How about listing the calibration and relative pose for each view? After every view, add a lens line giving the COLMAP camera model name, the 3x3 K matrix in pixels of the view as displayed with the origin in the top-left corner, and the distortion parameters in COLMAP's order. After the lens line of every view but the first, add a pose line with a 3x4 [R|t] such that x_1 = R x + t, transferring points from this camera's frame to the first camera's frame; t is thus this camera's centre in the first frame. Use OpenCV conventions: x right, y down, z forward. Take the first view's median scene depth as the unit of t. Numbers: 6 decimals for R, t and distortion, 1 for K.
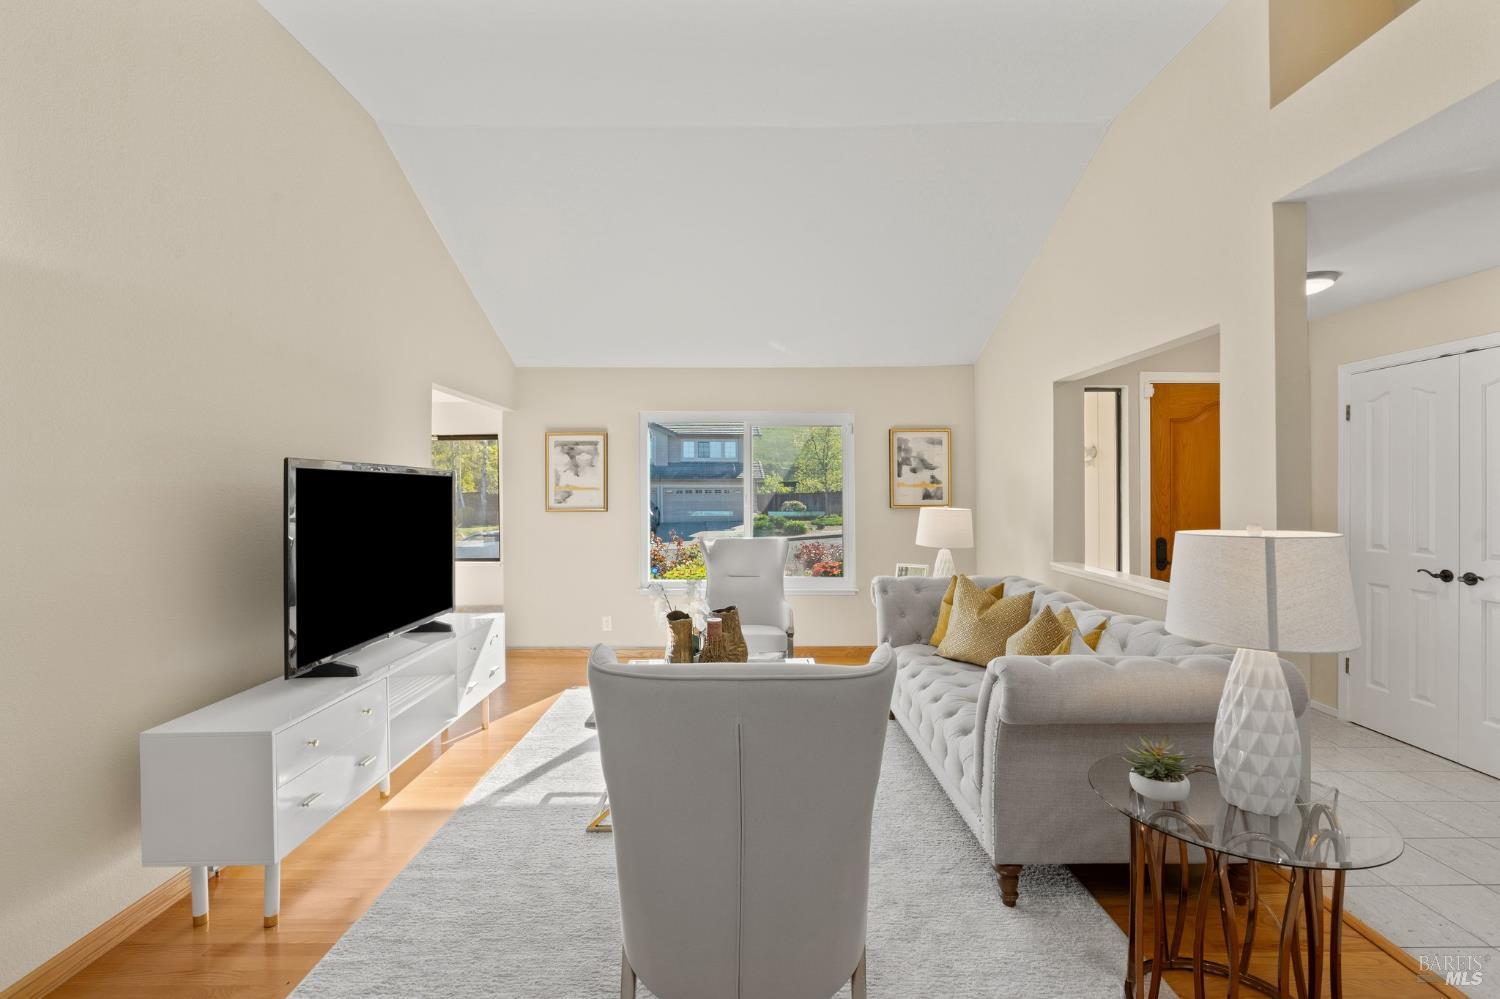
lens RADIAL K [[676.9, 0, 743.0], [0, 676.9, 497.0], [0, 0, 1]] dist [-0.005128, 0.000559]
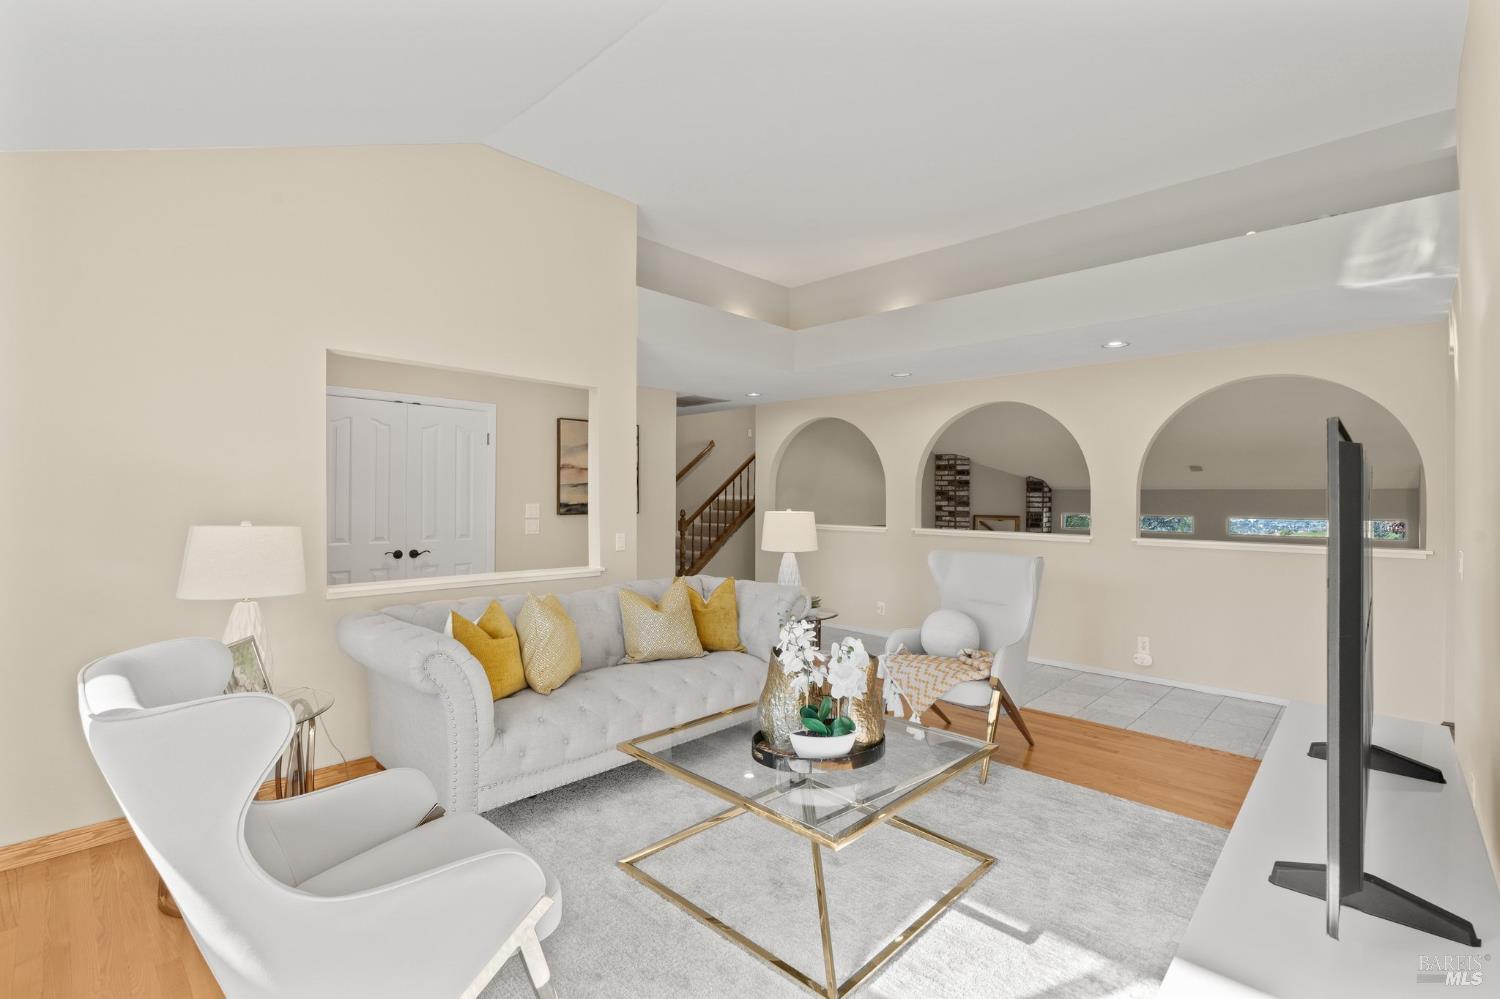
lens RADIAL K [[676.9, 0, 745.5], [0, 676.9, 495.7], [0, 0, 1]] dist [-0.005128, 0.000559]
pose [[-0.724093, 0.004507, 0.689688, -0.505463], [-0.003655, 0.999940, -0.010371, 0.003240], [-0.689693, -0.010030, -0.724033, 1.561559]]
